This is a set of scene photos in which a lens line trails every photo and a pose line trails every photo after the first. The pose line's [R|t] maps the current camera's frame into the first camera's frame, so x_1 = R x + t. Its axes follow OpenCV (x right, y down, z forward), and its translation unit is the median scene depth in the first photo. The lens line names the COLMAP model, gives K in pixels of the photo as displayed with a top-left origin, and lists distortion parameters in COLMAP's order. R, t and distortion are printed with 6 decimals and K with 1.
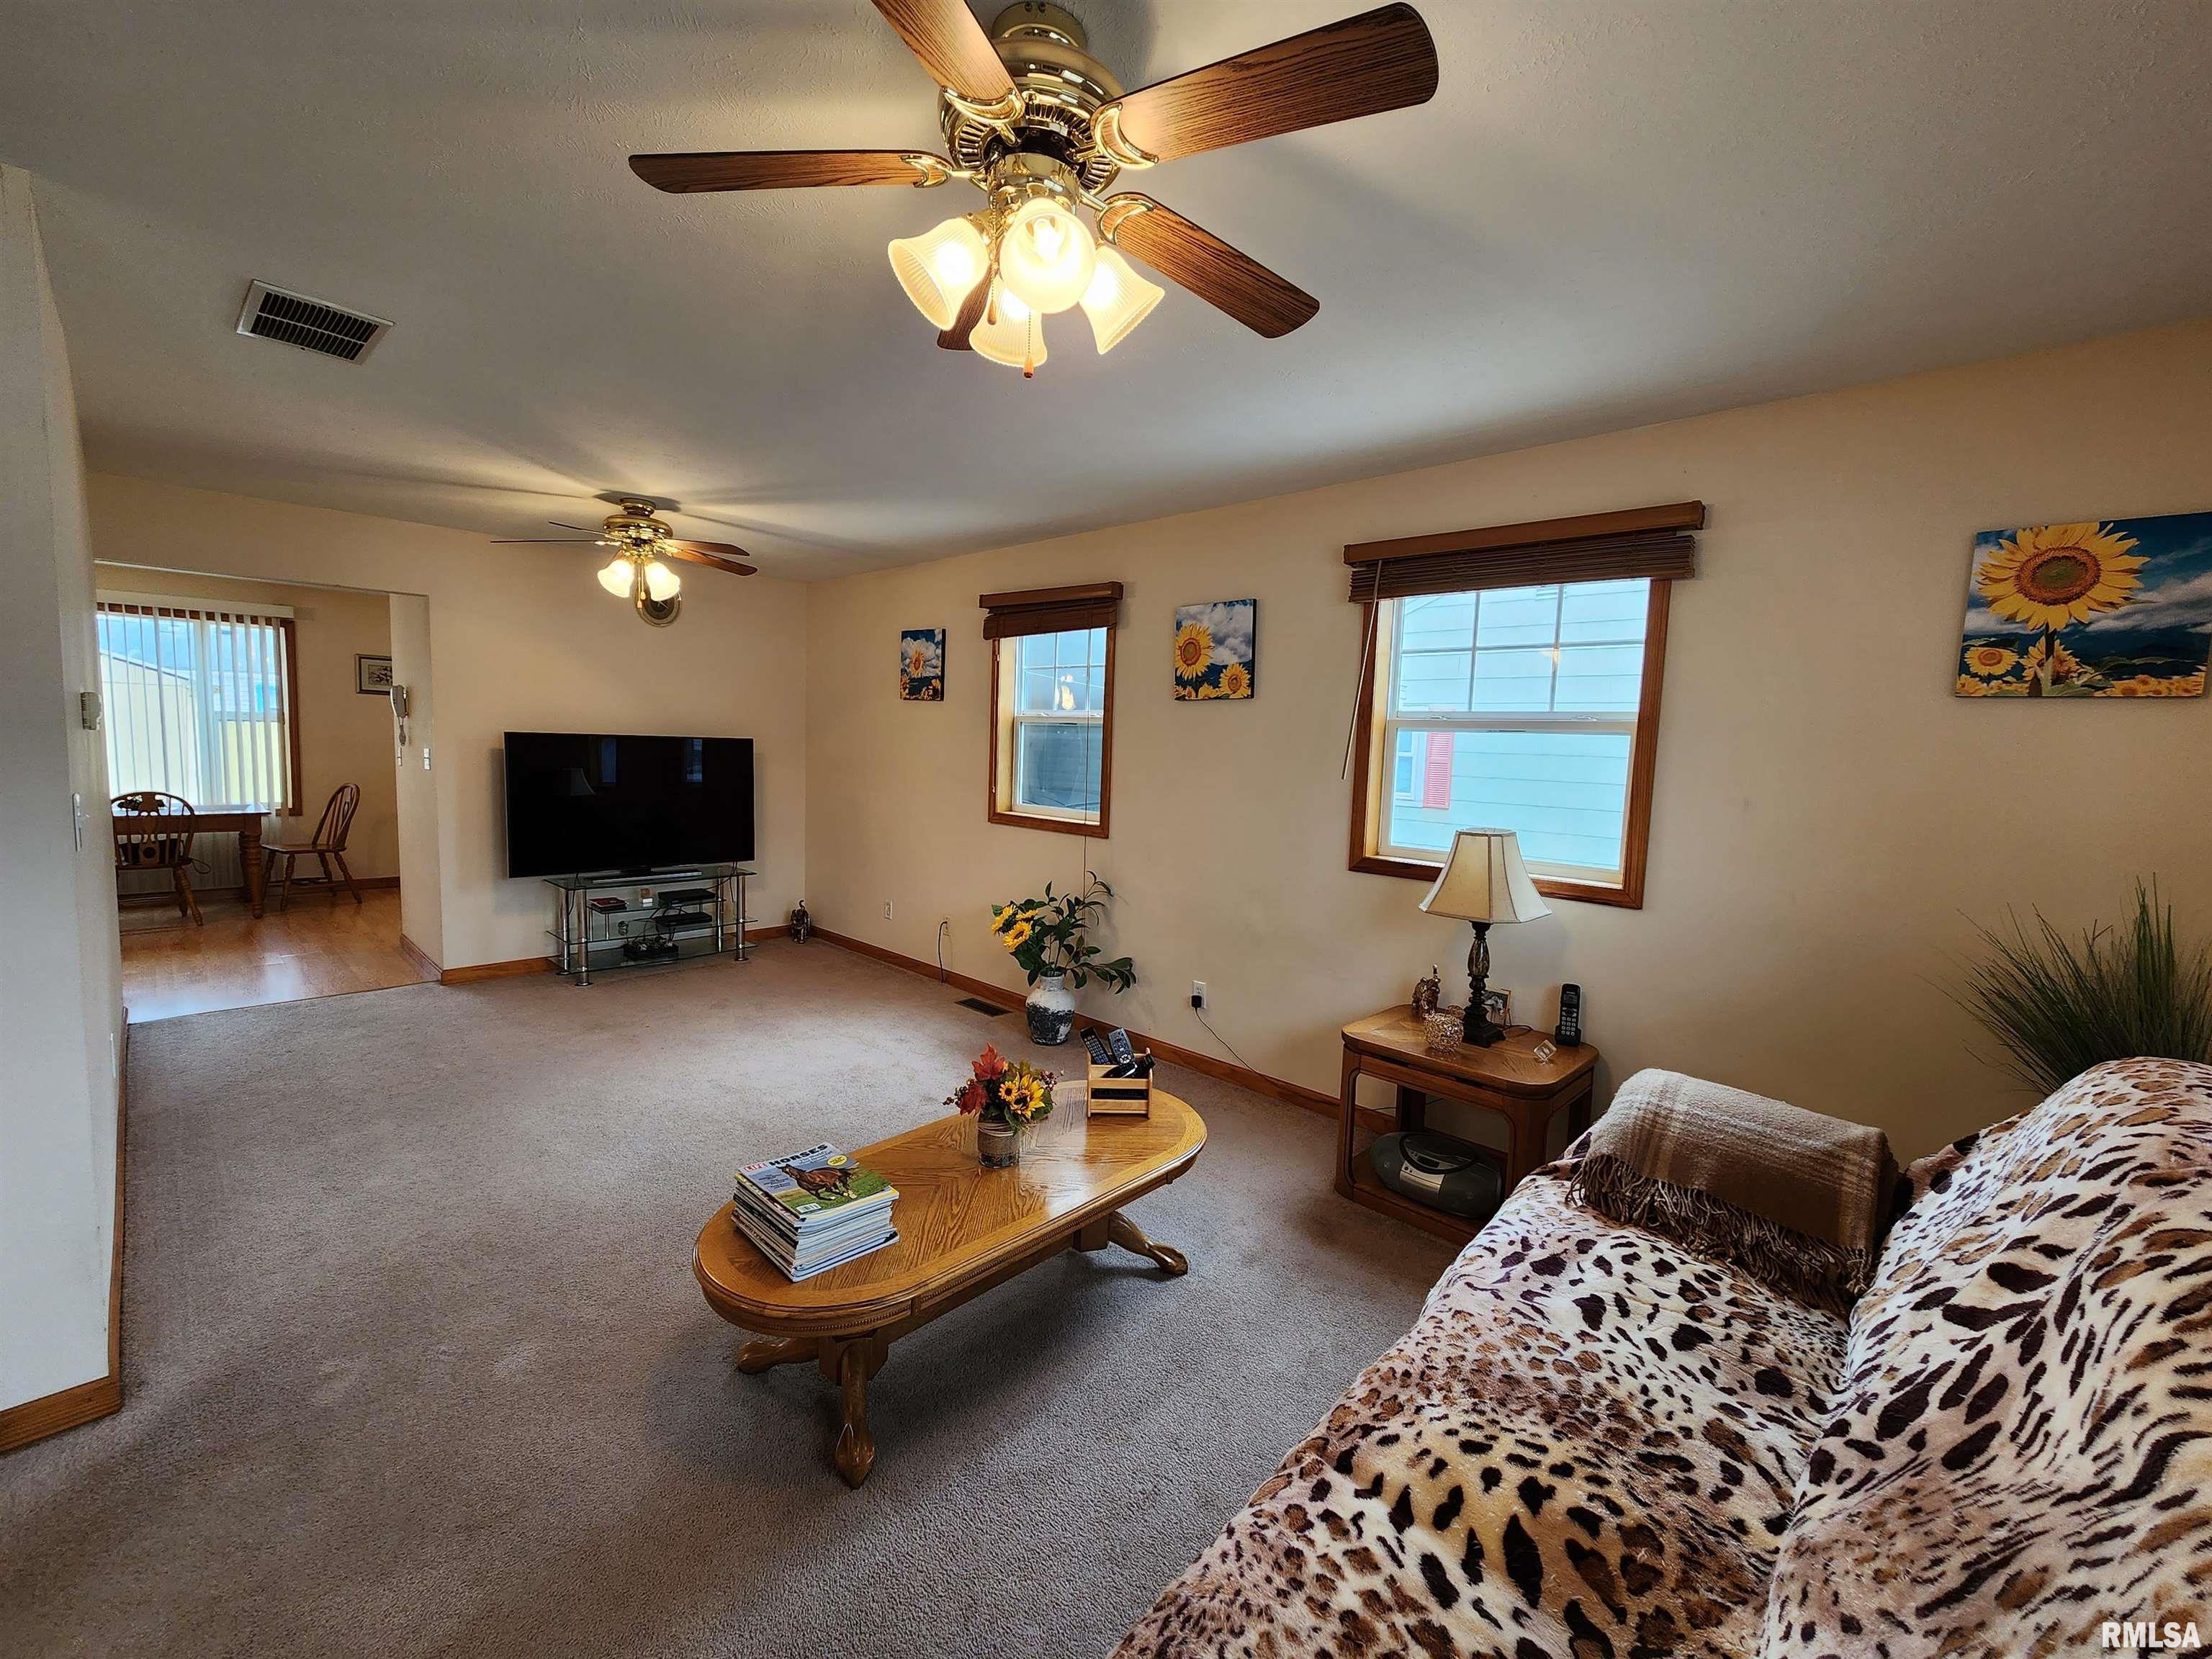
lens RADIAL K [[920.1, 0, 1106.0], [0, 920.1, 829.5], [0, 0, 1]] dist [0.003238, -0.000284]
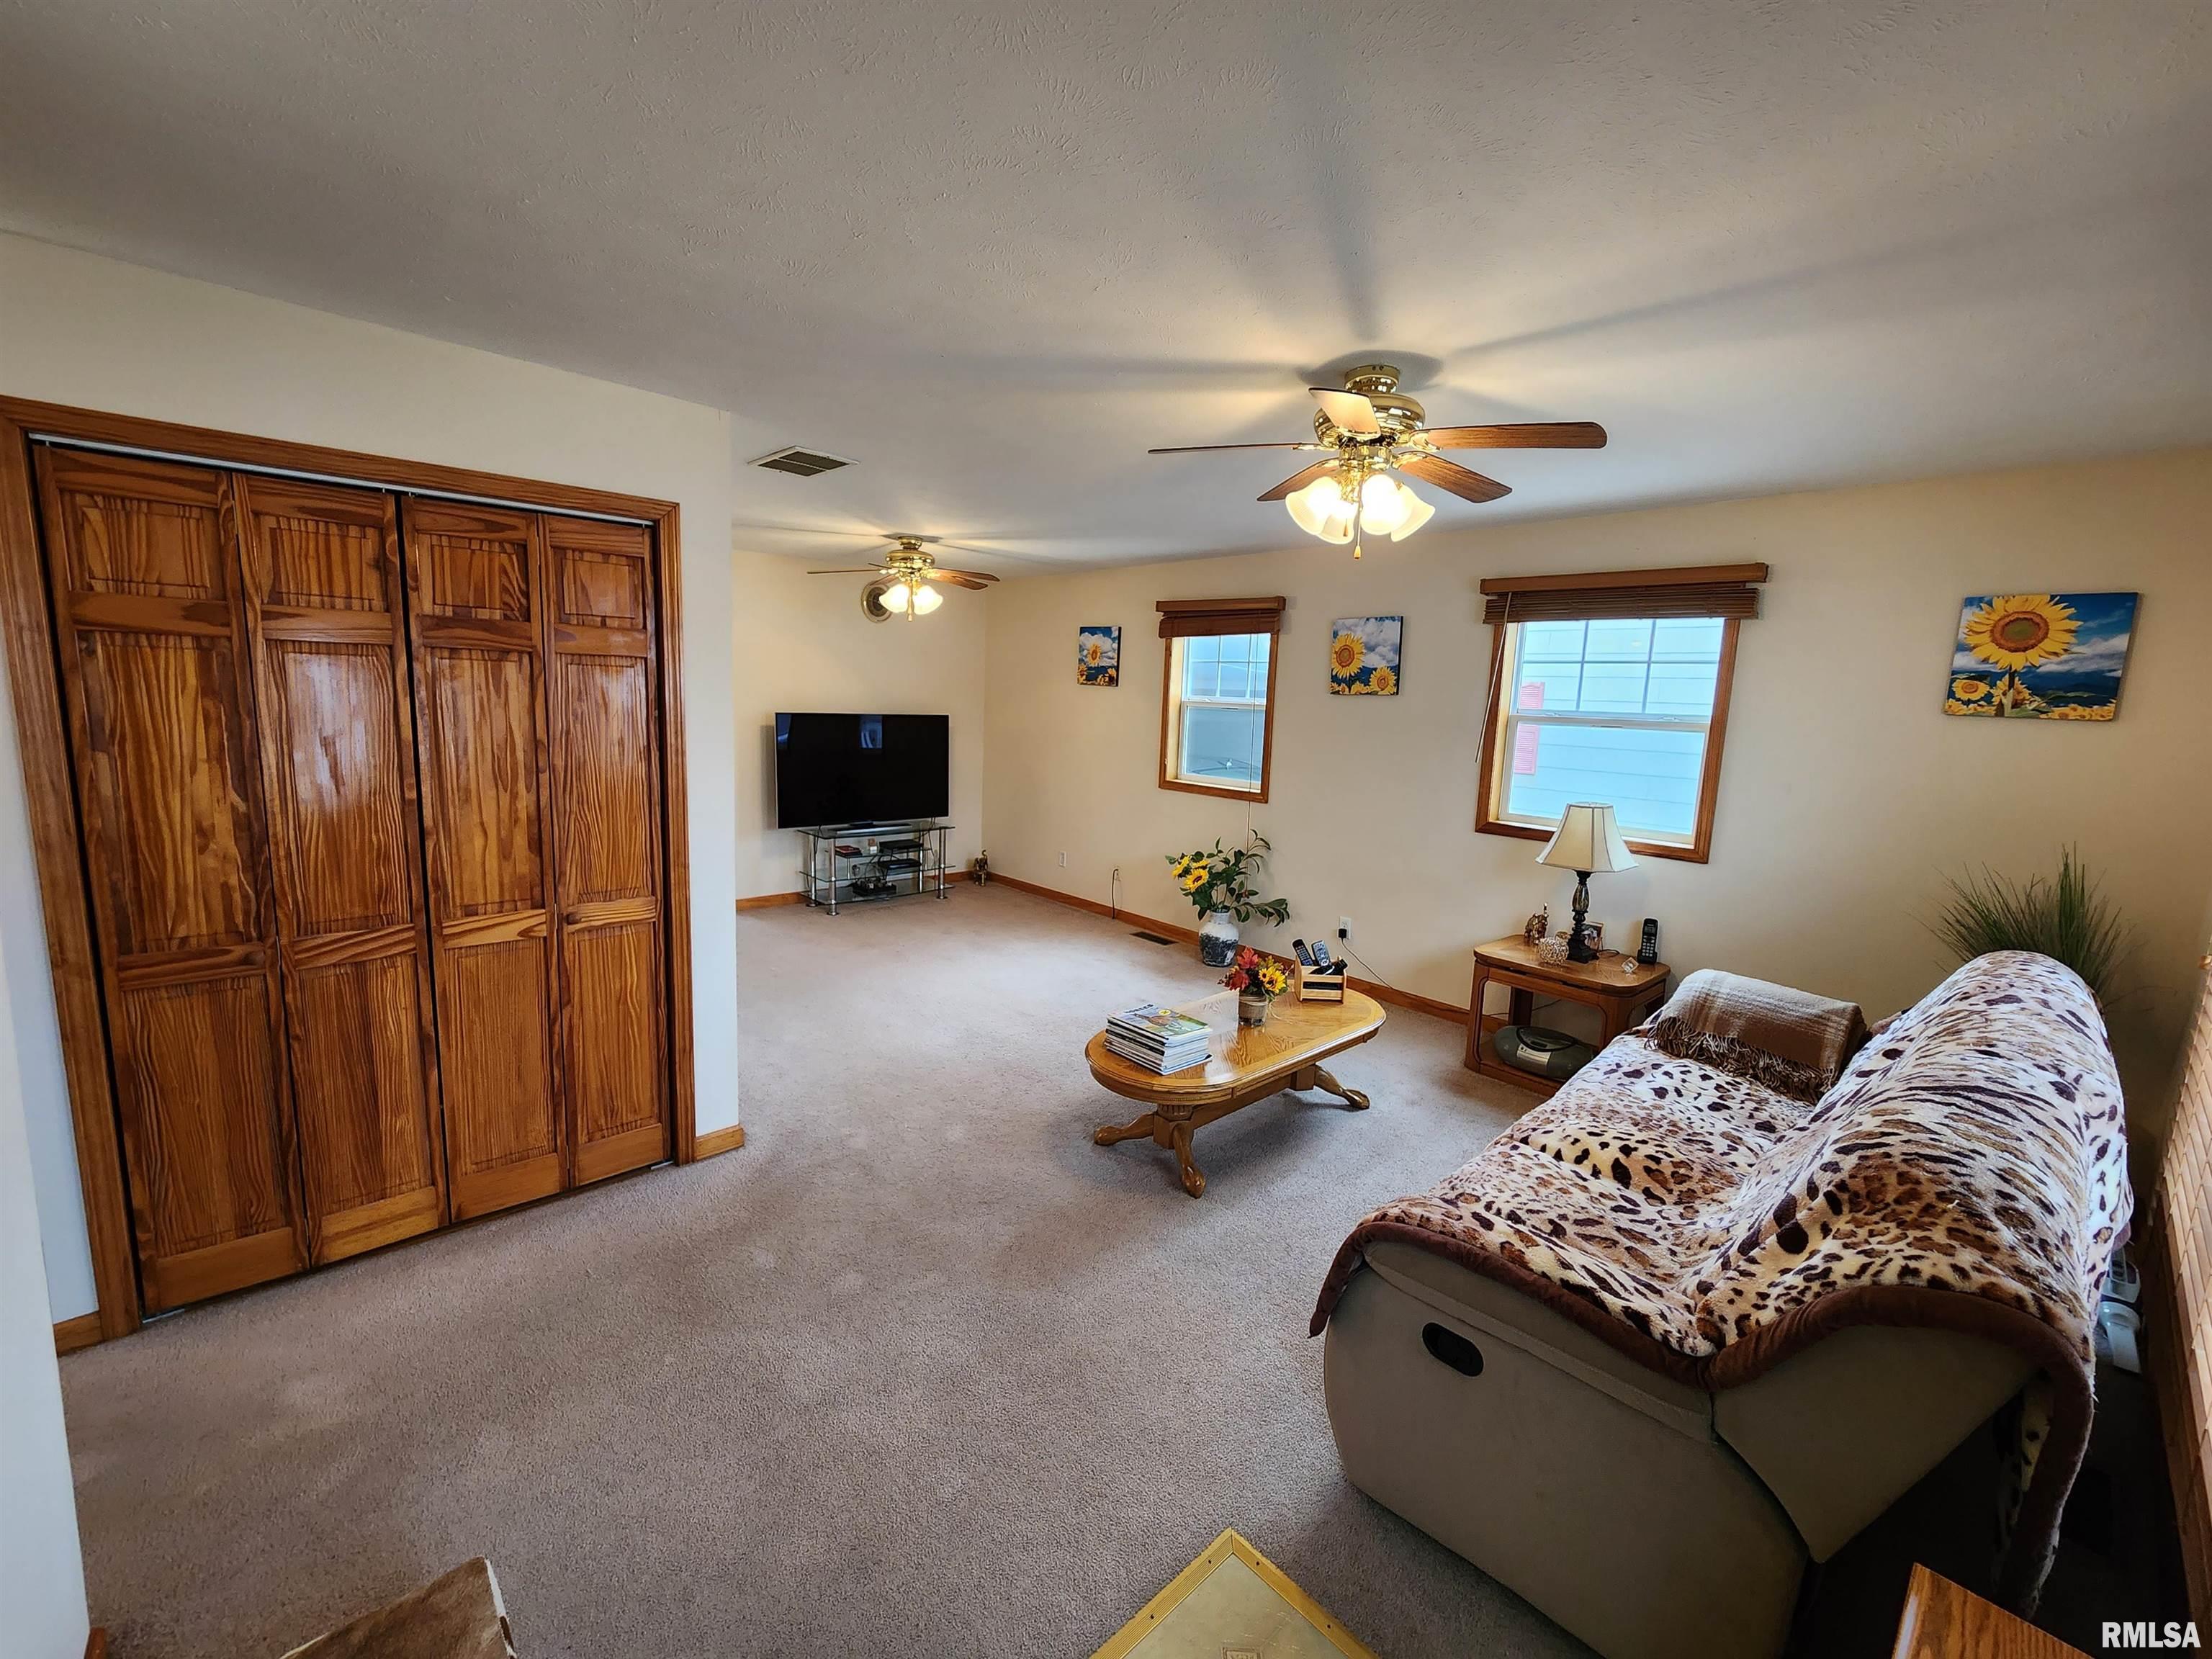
lens RADIAL K [[920.1, 0, 1106.0], [0, 920.1, 829.5], [0, 0, 1]] dist [0.003238, -0.000284]
pose [[0.997830, 0.013086, -0.064523, -0.216547], [-0.009992, 0.998795, 0.048040, -0.020116], [0.065074, -0.047291, 0.996759, -0.410509]]
